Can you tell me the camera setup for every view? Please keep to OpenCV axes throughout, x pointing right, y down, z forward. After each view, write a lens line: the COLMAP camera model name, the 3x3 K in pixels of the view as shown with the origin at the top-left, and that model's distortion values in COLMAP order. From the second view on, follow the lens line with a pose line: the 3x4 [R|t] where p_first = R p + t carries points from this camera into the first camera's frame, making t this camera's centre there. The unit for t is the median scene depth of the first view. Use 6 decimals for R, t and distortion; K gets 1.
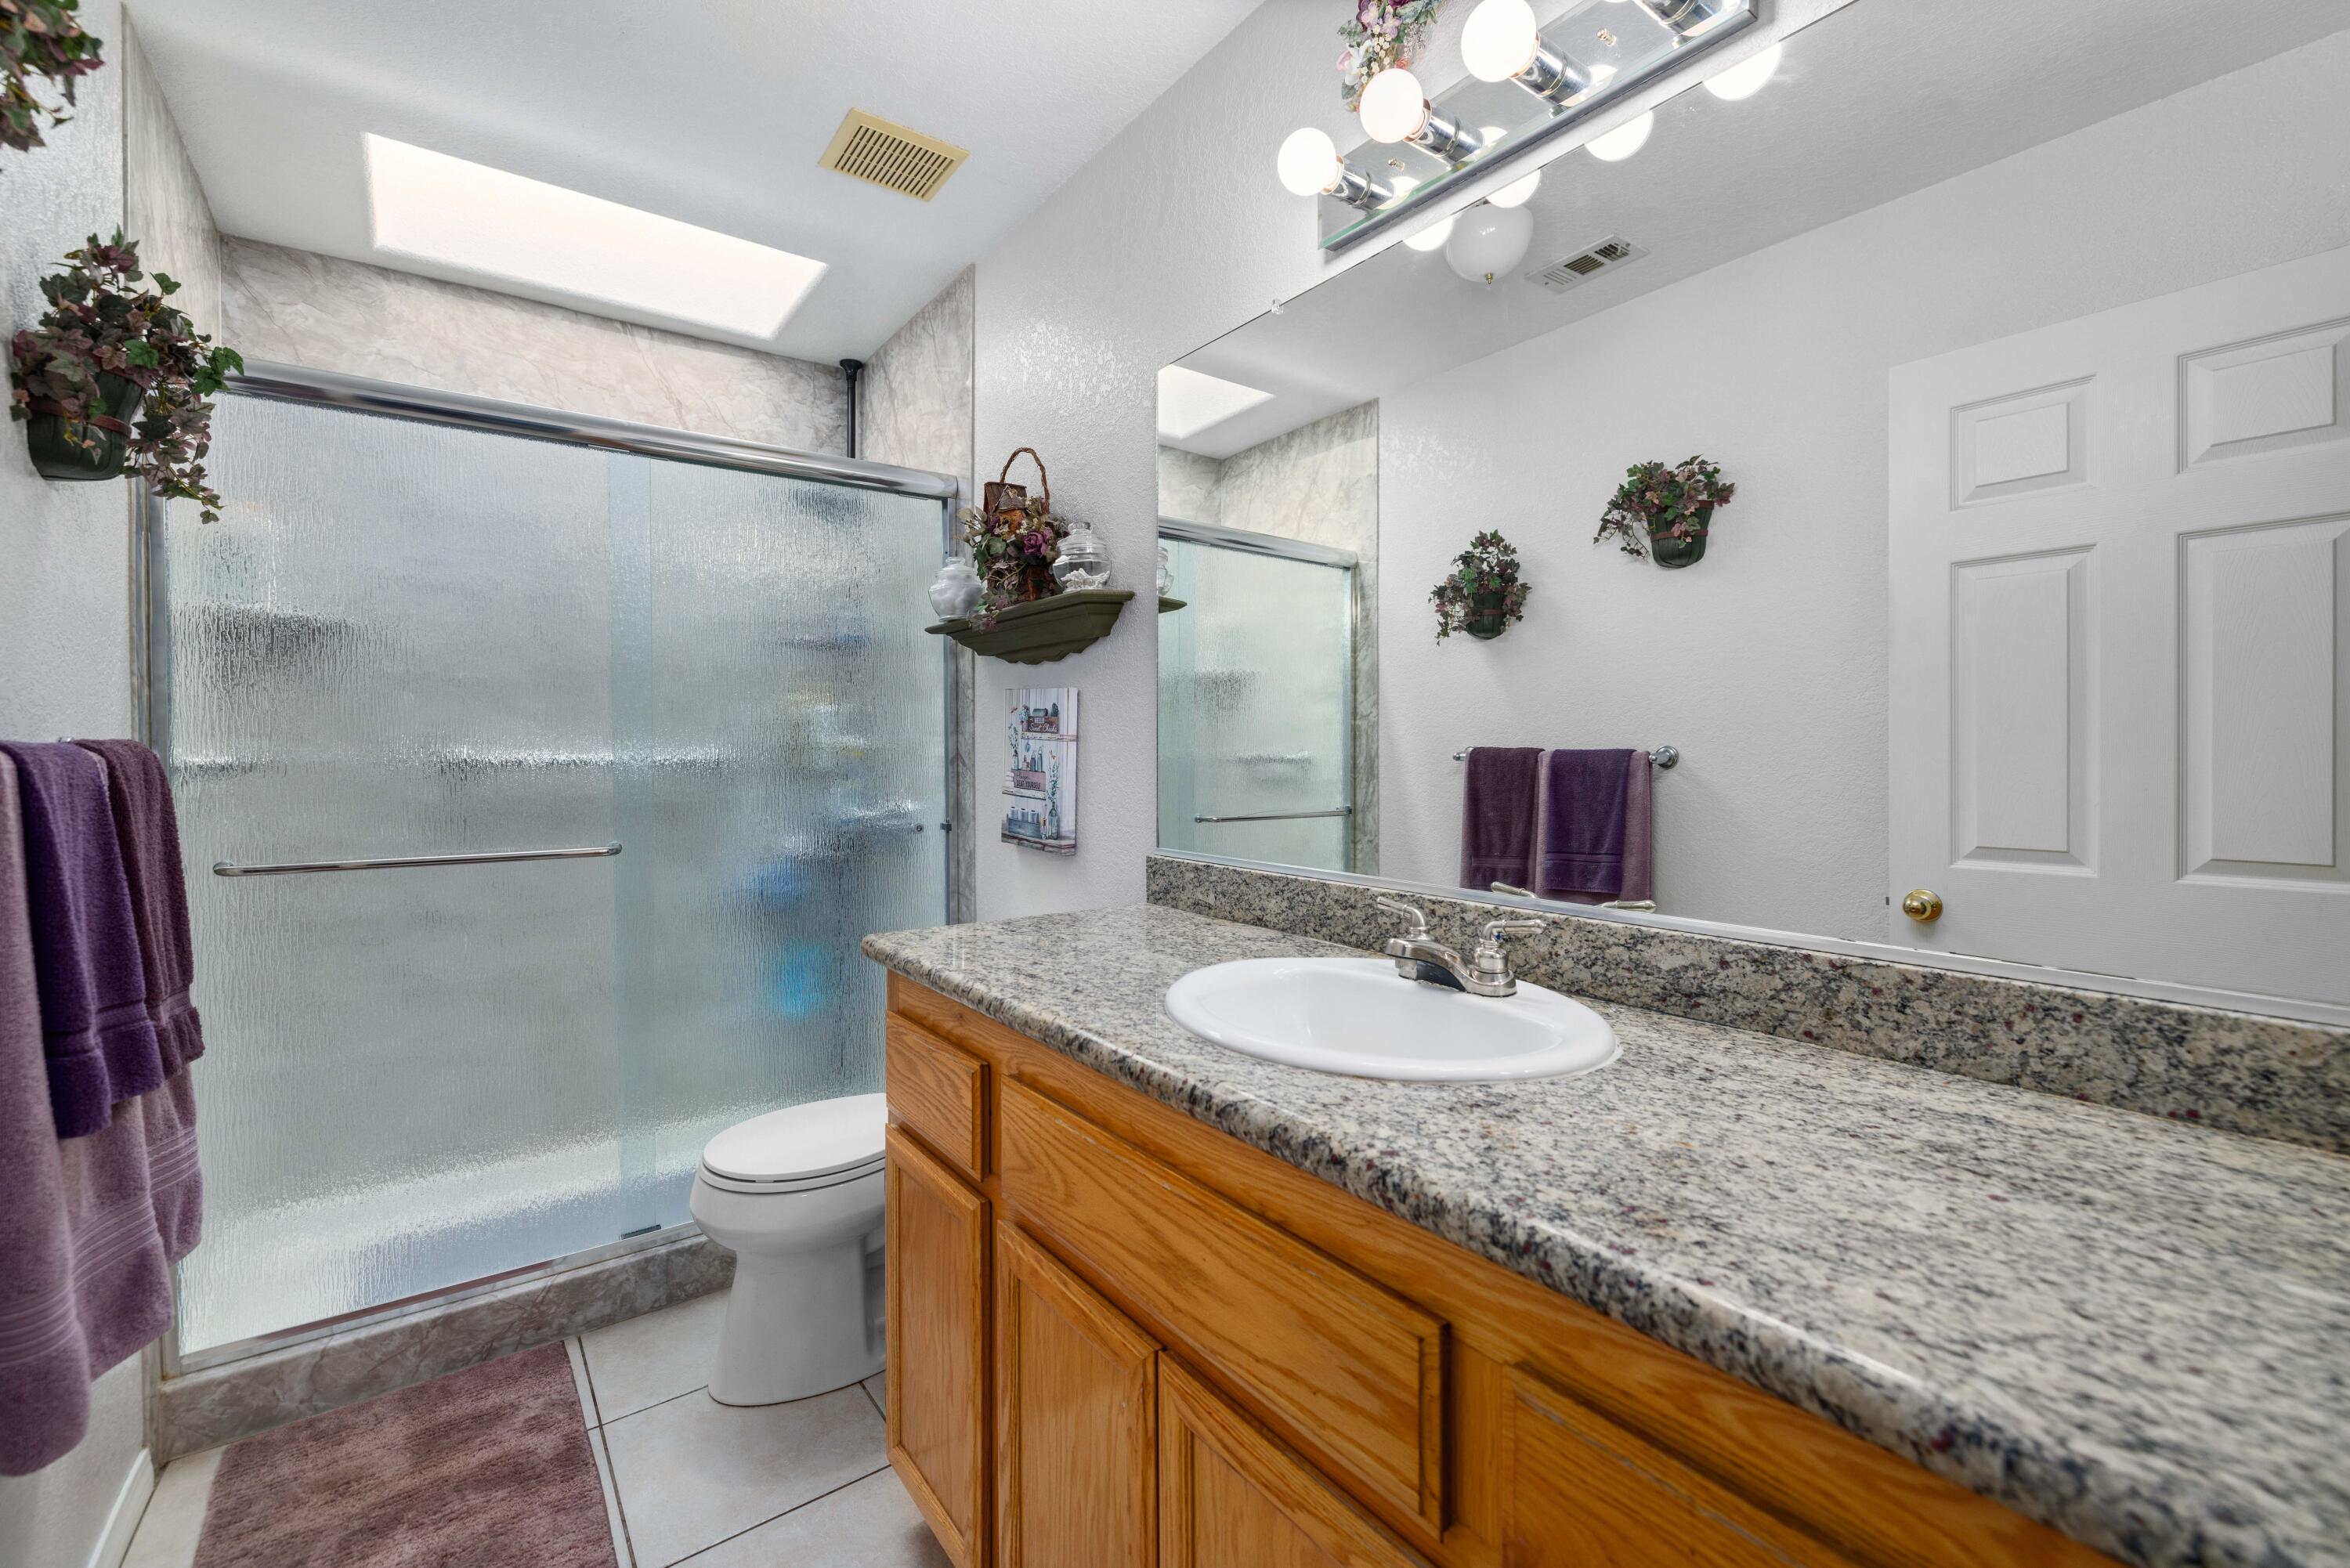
lens RADIAL K [[997.9, 0, 1181.6], [0, 997.9, 773.3], [0, 0, 1]] dist [-0.000761, -0.000468]
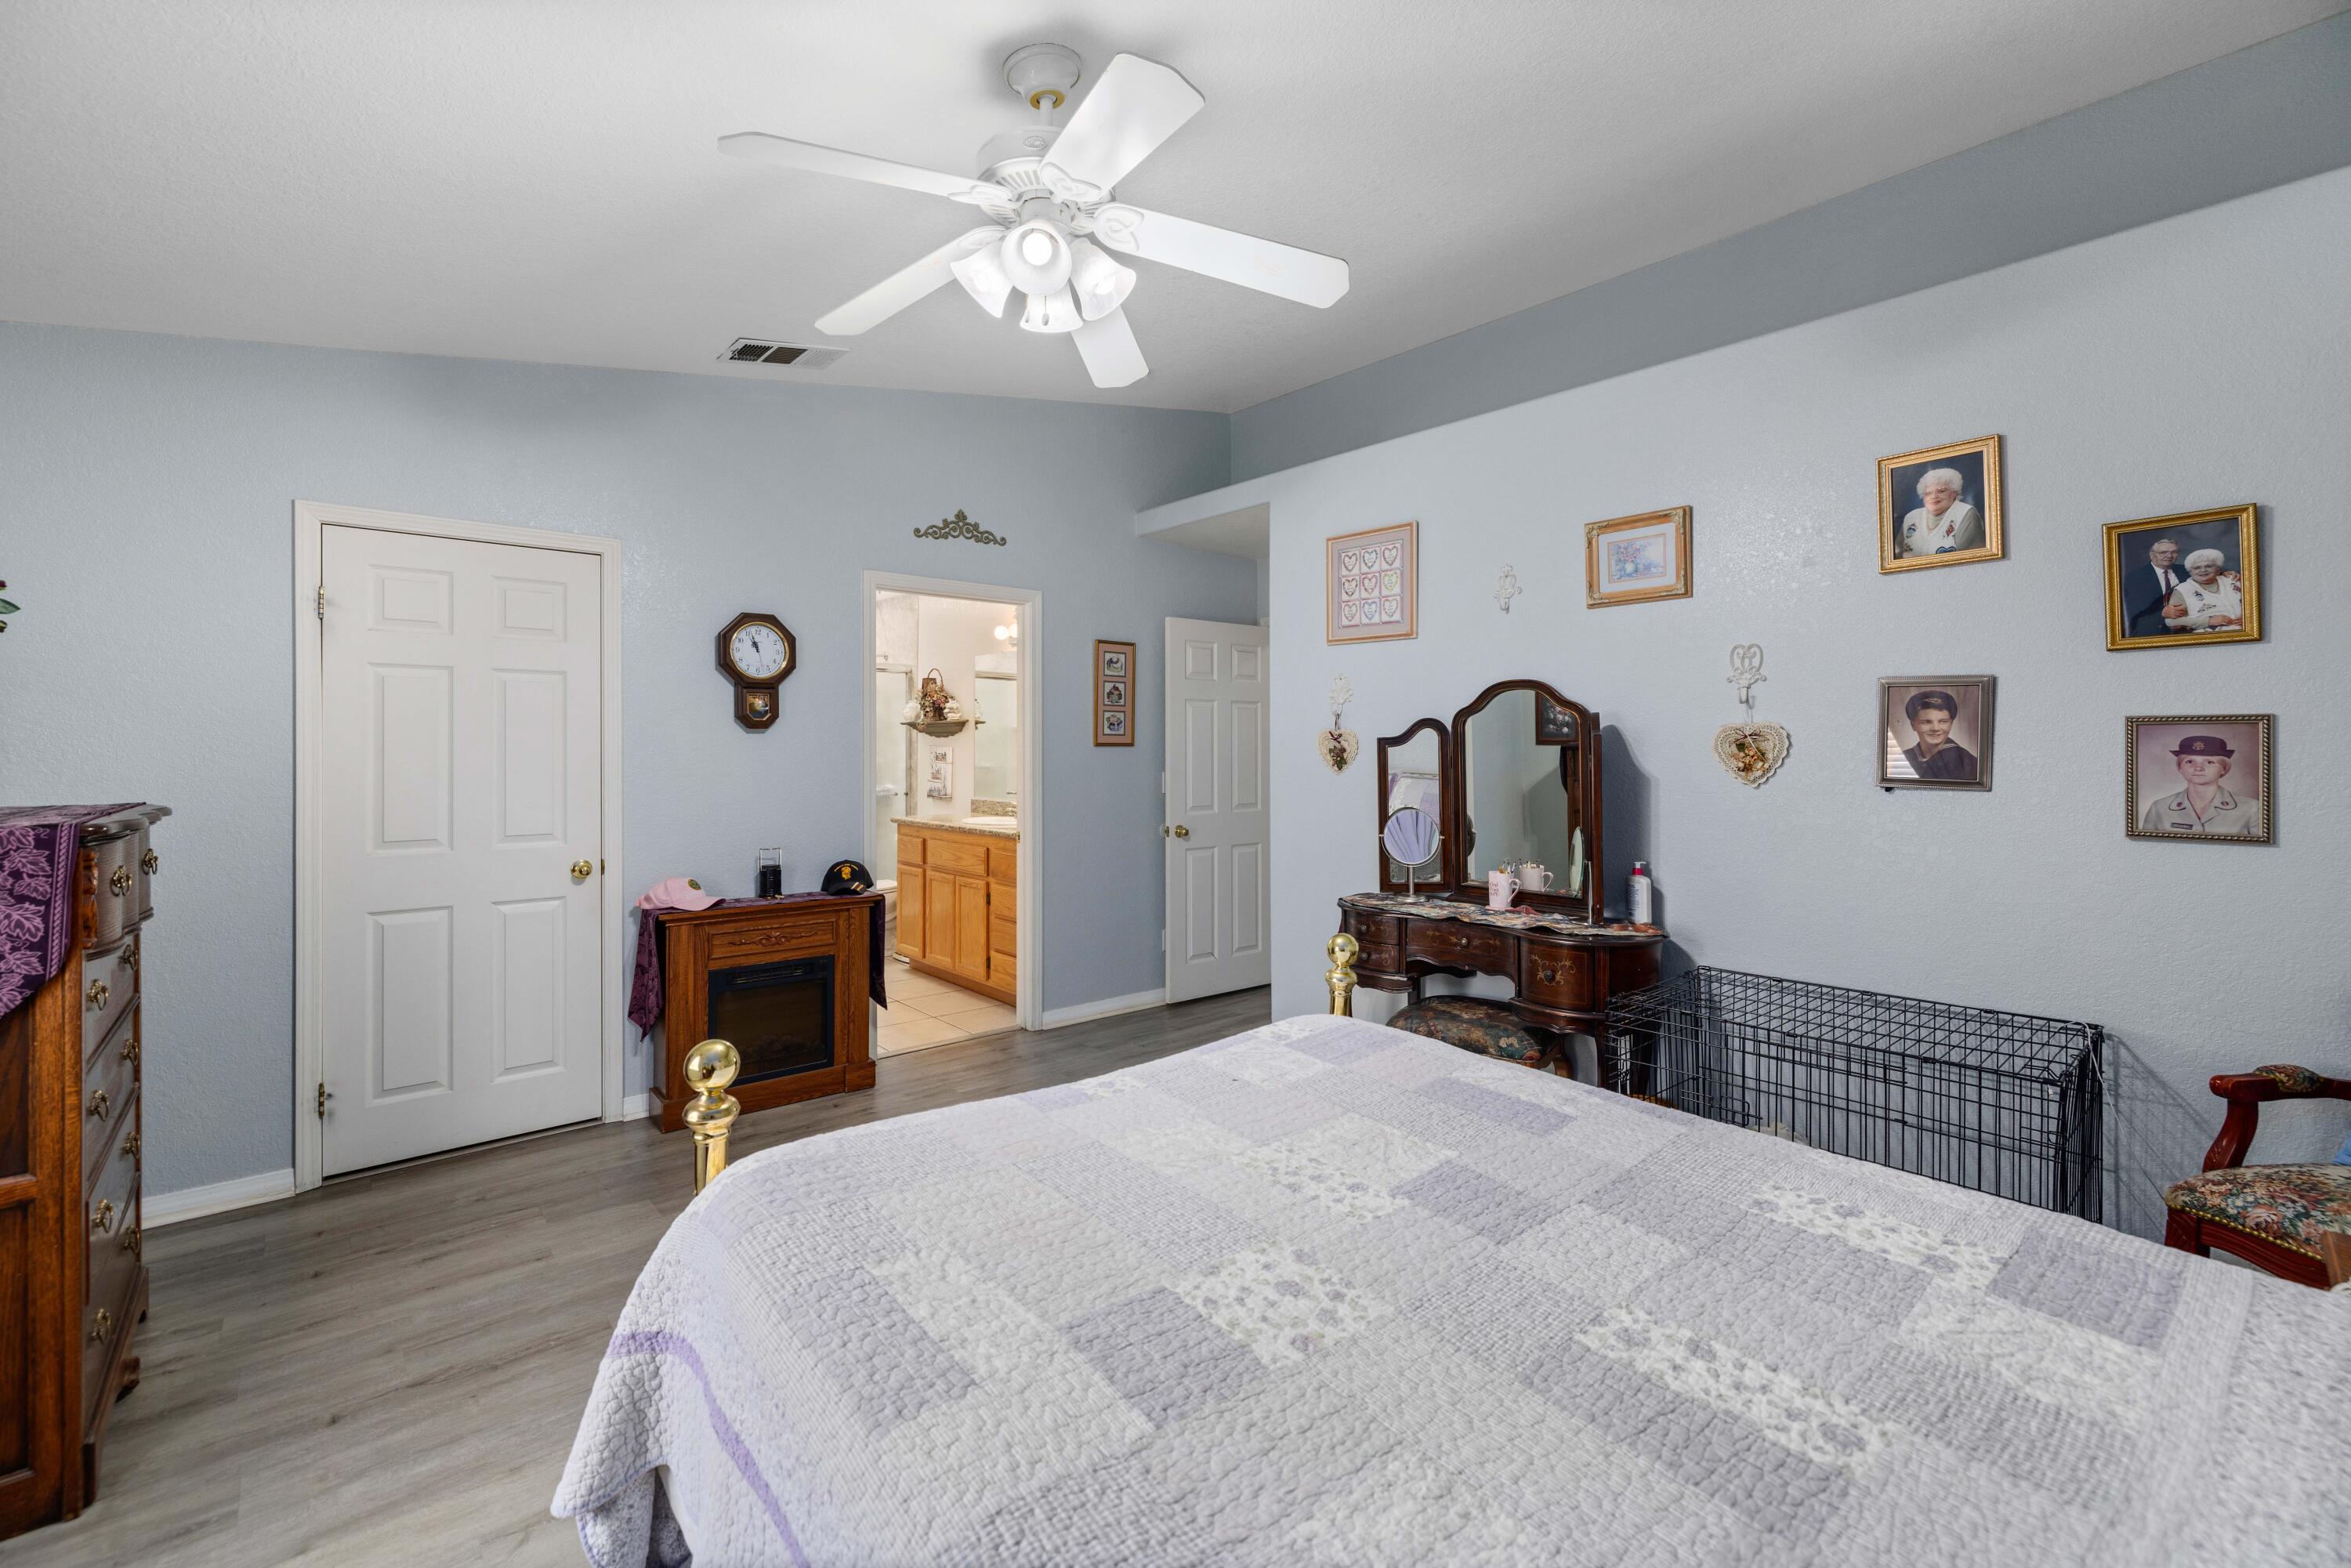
lens RADIAL K [[998.3, 0, 1175.1], [0, 998.3, 774.4], [0, 0, 1]] dist [-0.000761, -0.000468]
pose [[0.997620, 0.007314, 0.068561, 0.403930], [-0.007350, 0.999973, 0.000270, -0.006473], [-0.068557, -0.000774, 0.997647, -2.312984]]
